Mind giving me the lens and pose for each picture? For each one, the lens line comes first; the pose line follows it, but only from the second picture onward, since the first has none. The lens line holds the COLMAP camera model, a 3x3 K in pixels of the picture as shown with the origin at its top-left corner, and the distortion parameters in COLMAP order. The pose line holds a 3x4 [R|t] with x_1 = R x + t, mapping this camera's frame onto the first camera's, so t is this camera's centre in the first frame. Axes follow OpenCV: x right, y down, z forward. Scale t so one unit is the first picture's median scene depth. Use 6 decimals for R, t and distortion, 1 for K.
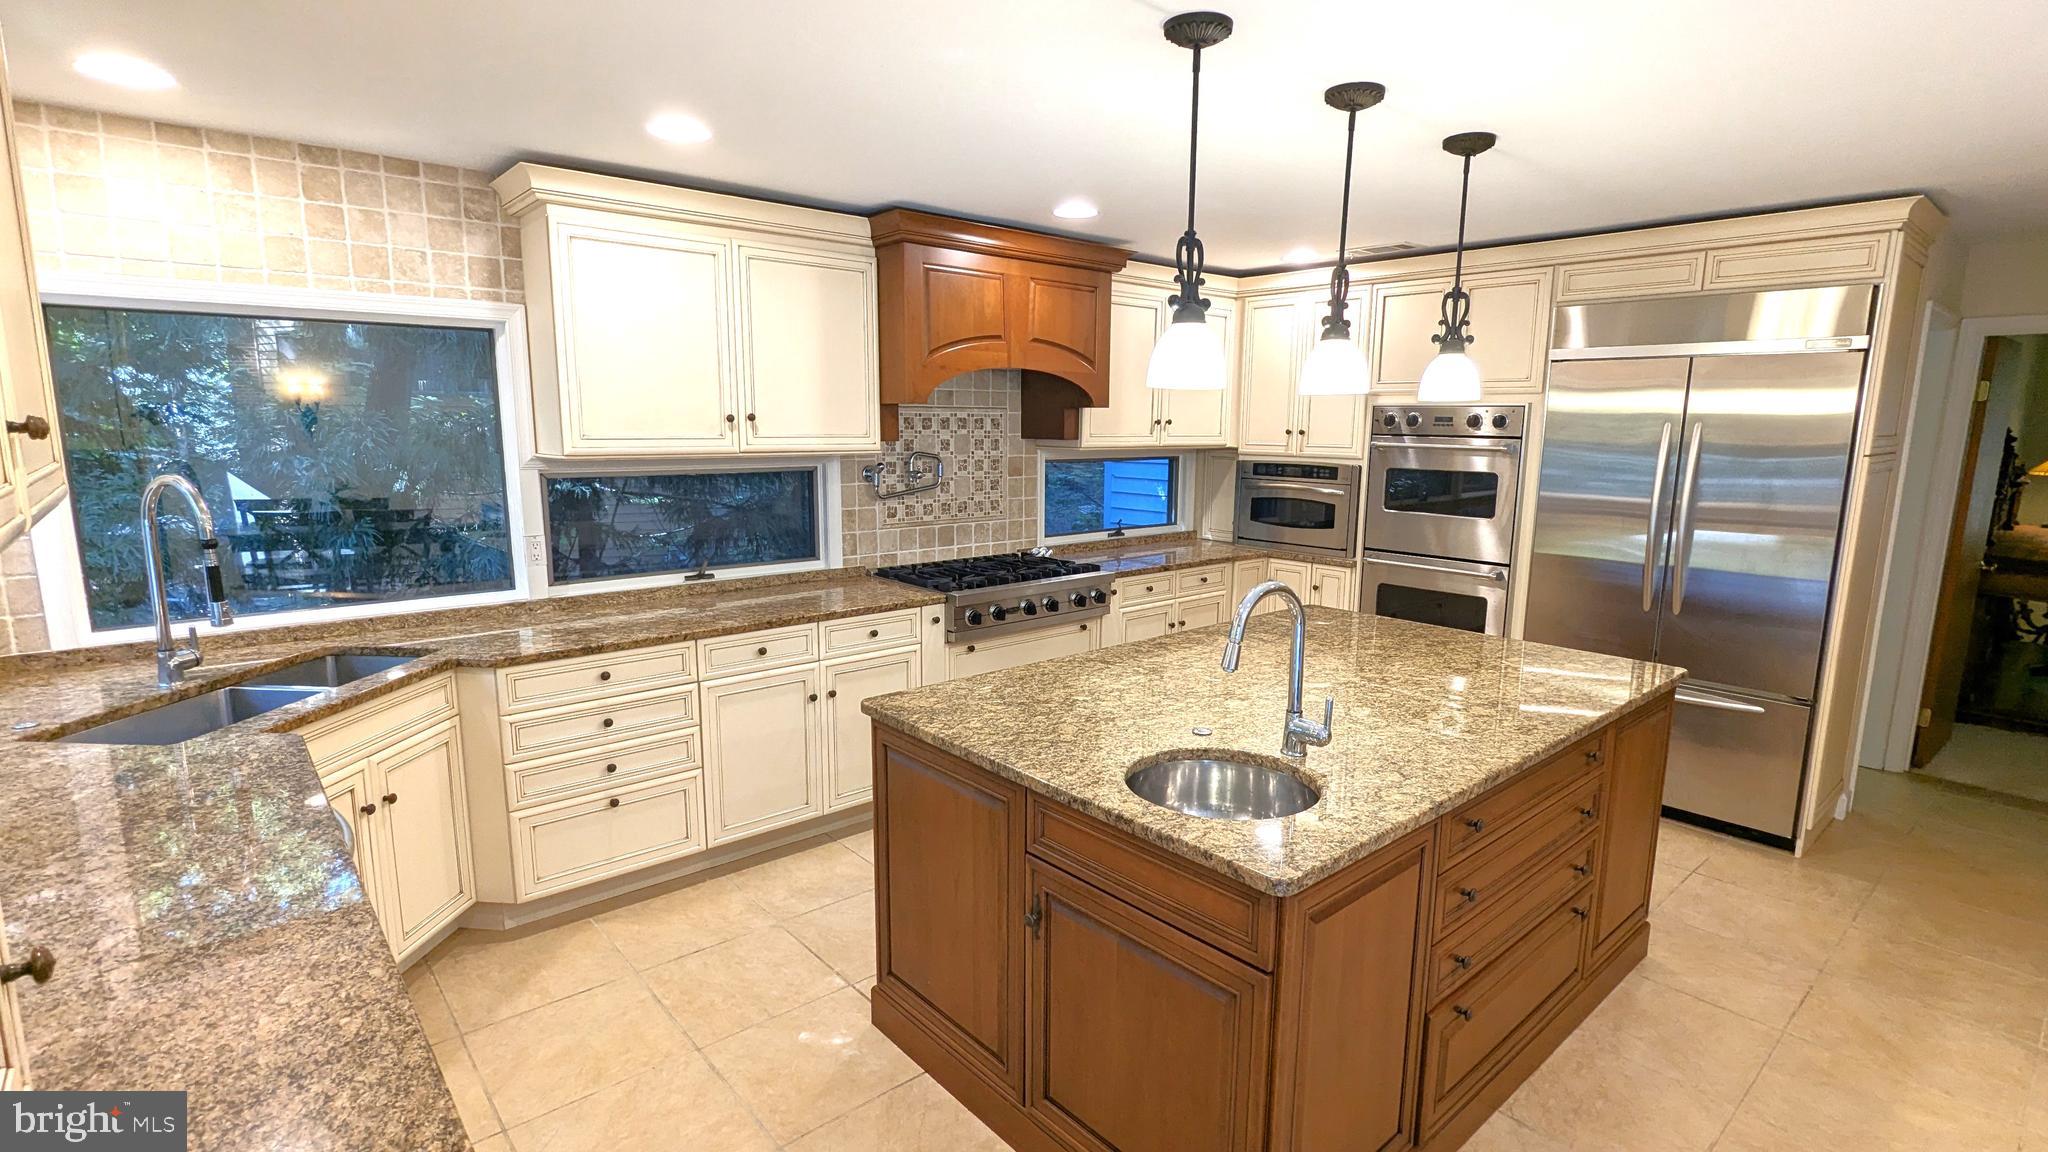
lens RADIAL K [[965.1, 0, 1023.8], [0, 965.1, 583.6], [0, 0, 1]] dist [-0.001429, -0.000519]
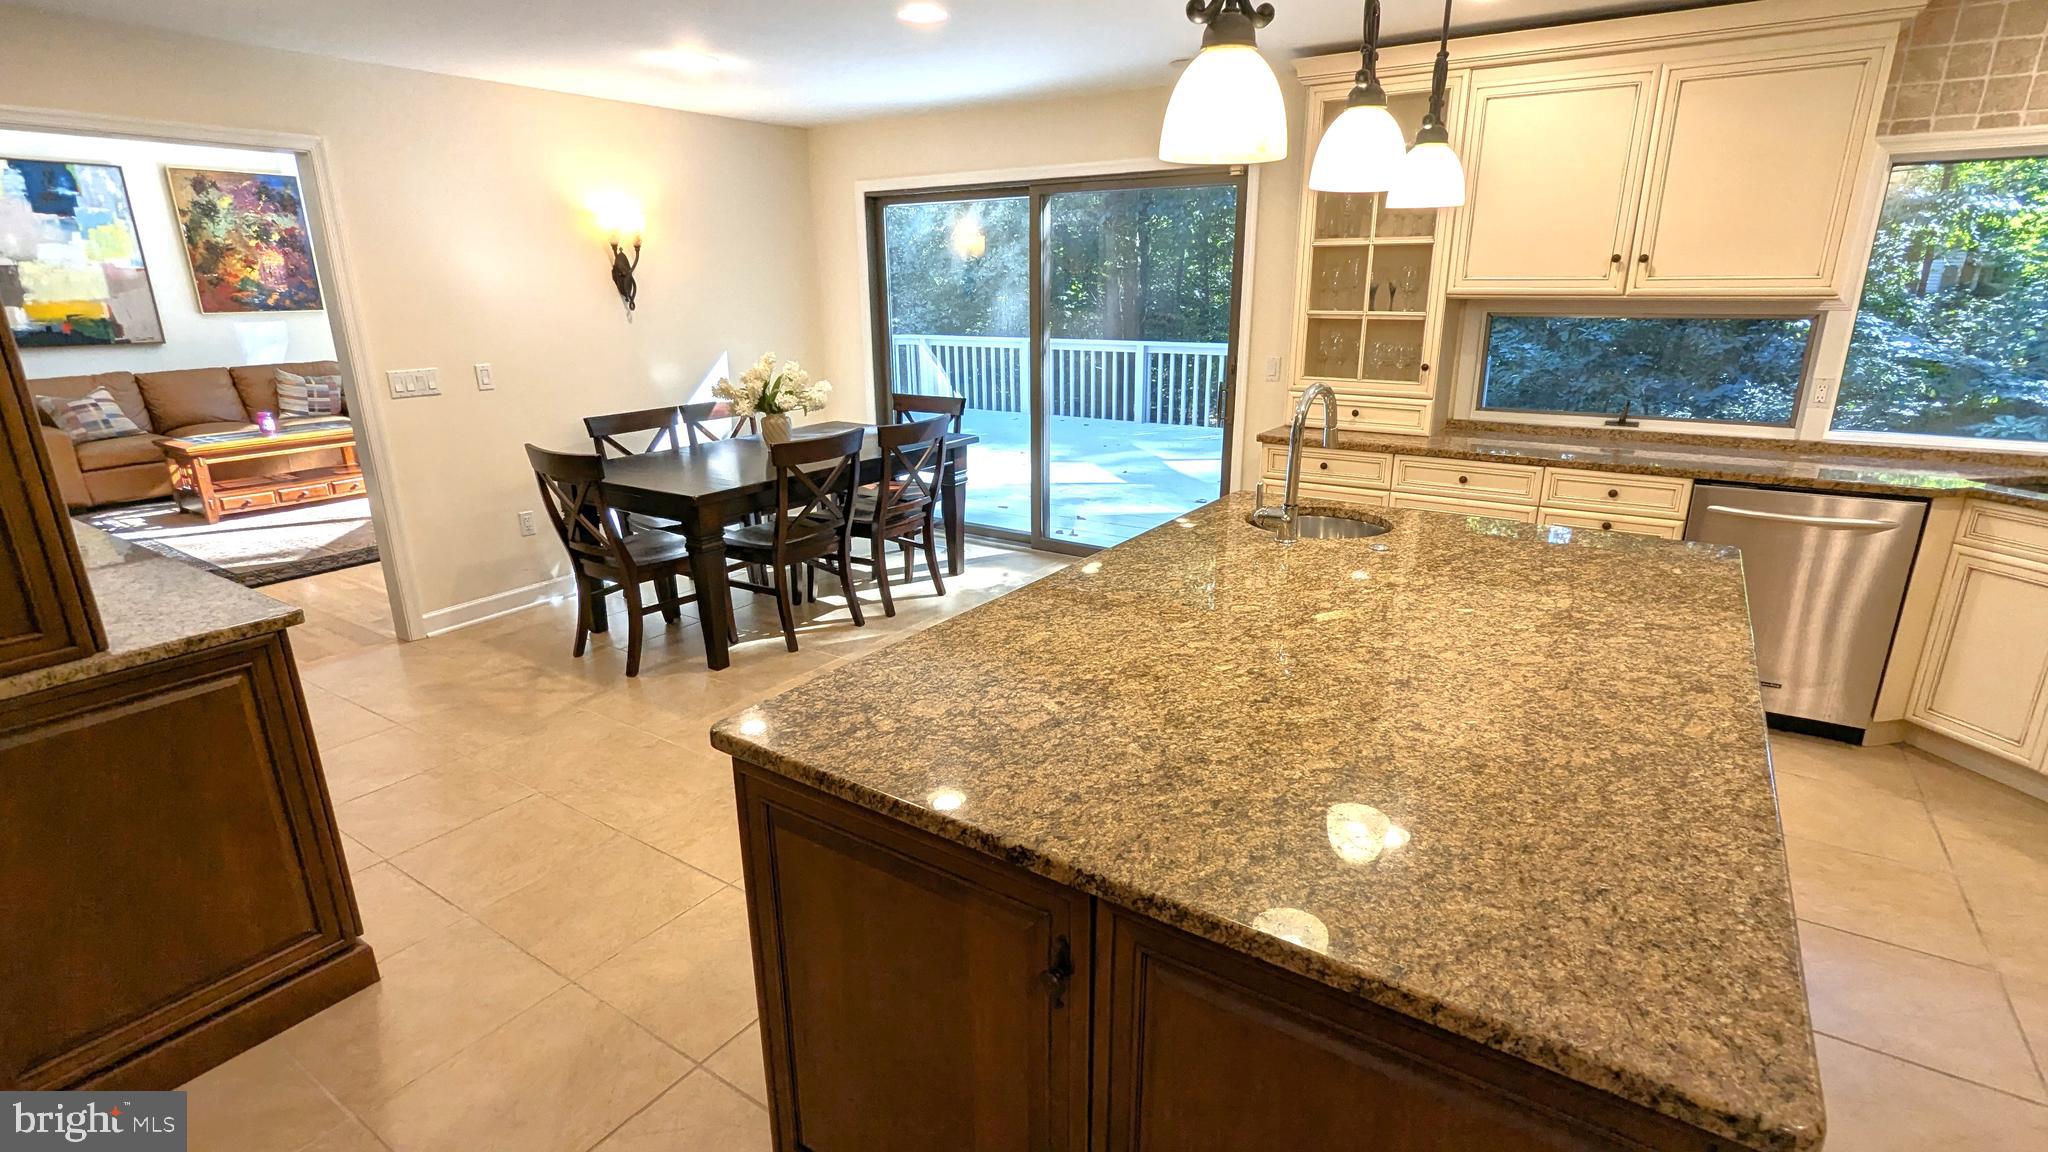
lens RADIAL K [[967.7, 0, 1022.6], [0, 967.7, 578.2], [0, 0, 1]] dist [-0.001462, 0.000128]
pose [[-0.964023, 0.076314, -0.254628, 0.522229], [-0.045806, 0.895881, 0.441926, -0.165969], [0.261841, 0.437691, -0.860154, 1.145942]]
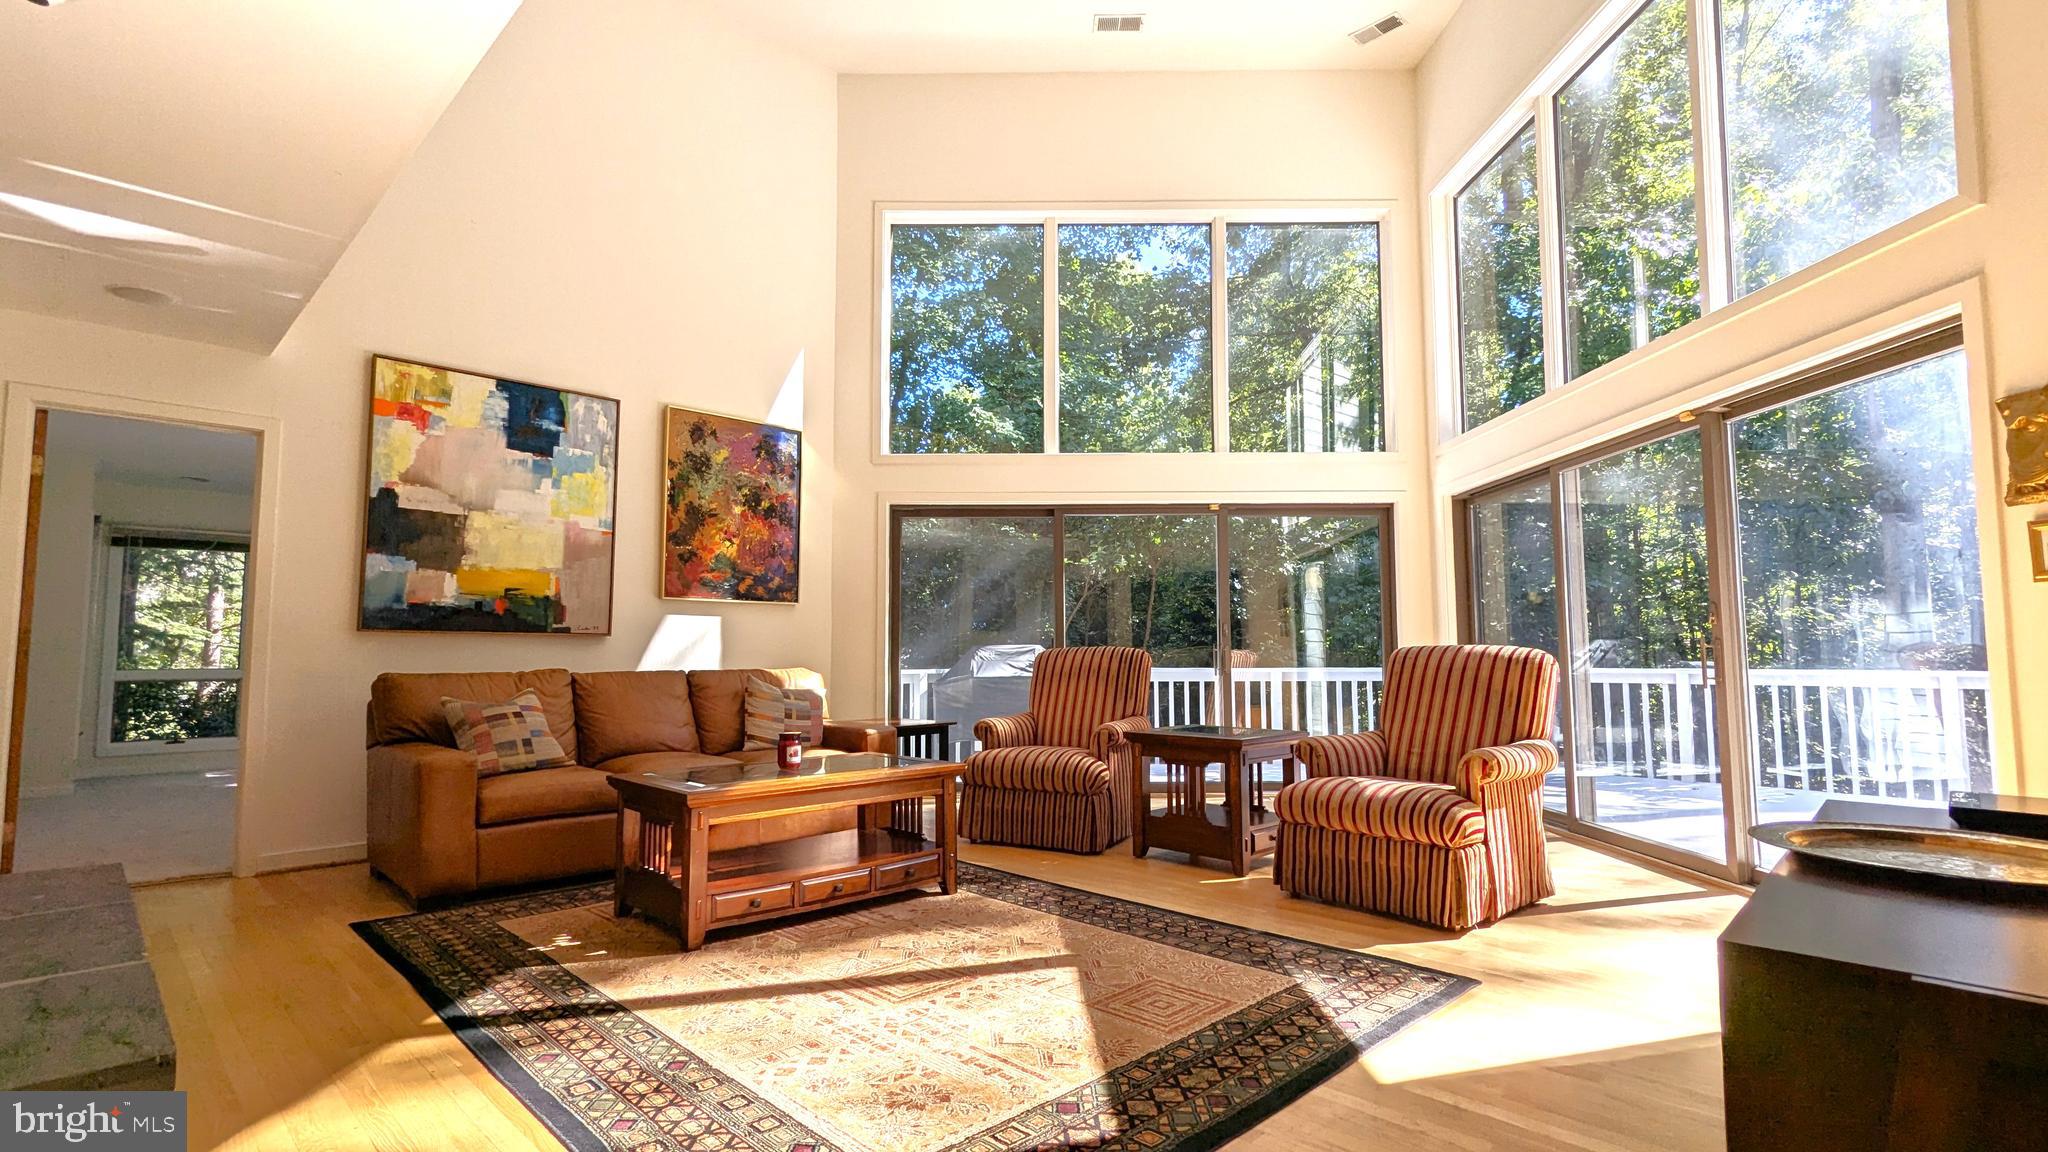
lens RADIAL K [[966.7, 0, 1023.1], [0, 966.7, 583.8], [0, 0, 1]] dist [0.003042, 0.000665]
pose [[-0.997768, -0.013336, -0.065431, 1.298809], [-0.019443, 0.995420, 0.093601, 0.200315], [0.063883, 0.094664, -0.993457, -0.016887]]
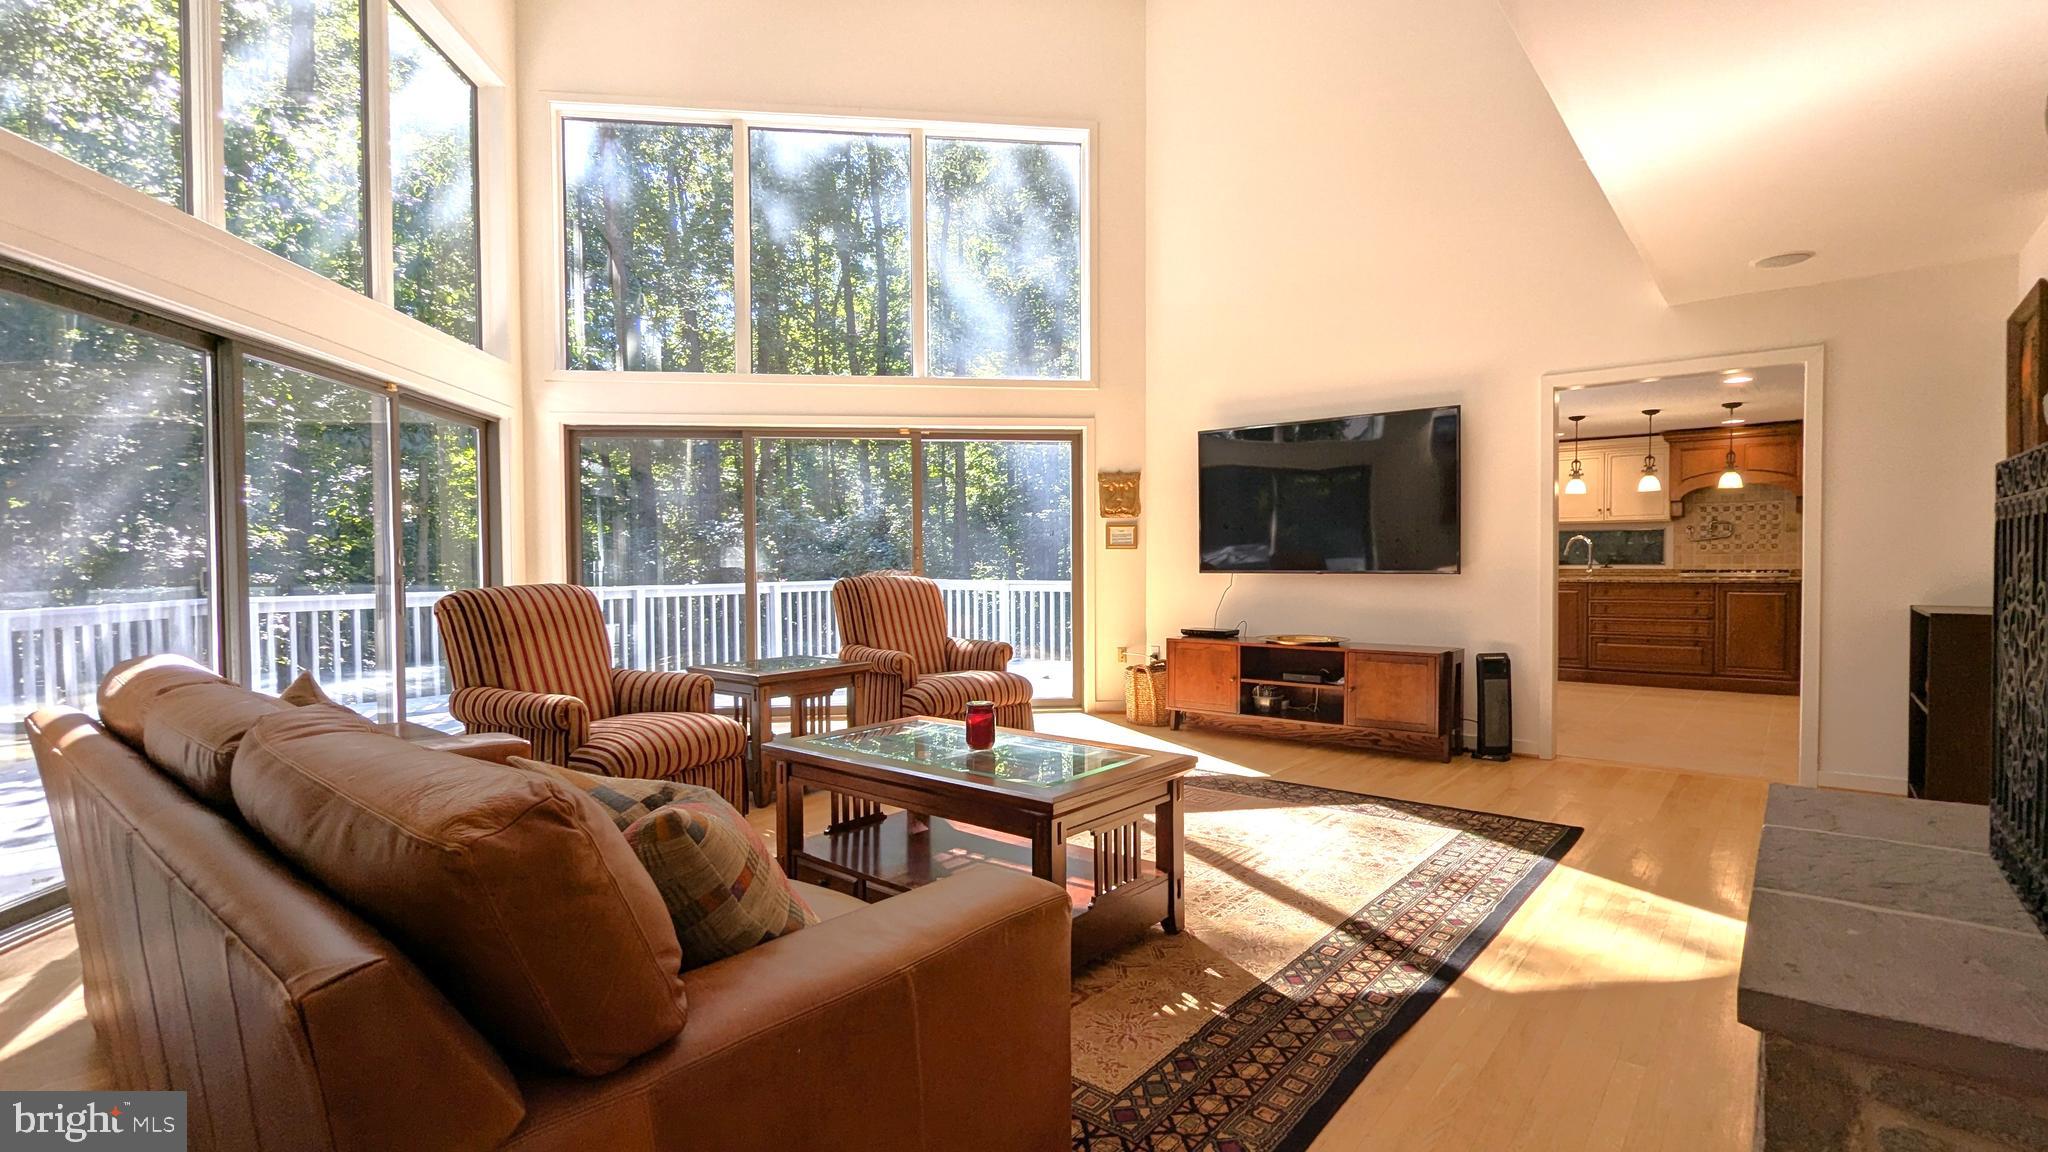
lens RADIAL K [[965.1, 0, 1023.8], [0, 965.1, 583.6], [0, 0, 1]] dist [-0.001429, -0.000519]
pose [[0.174170, 0.016239, -0.984582, 2.340819], [-0.158093, 0.987355, -0.011682, 0.375191], [0.971942, 0.157690, 0.174535, -1.237802]]
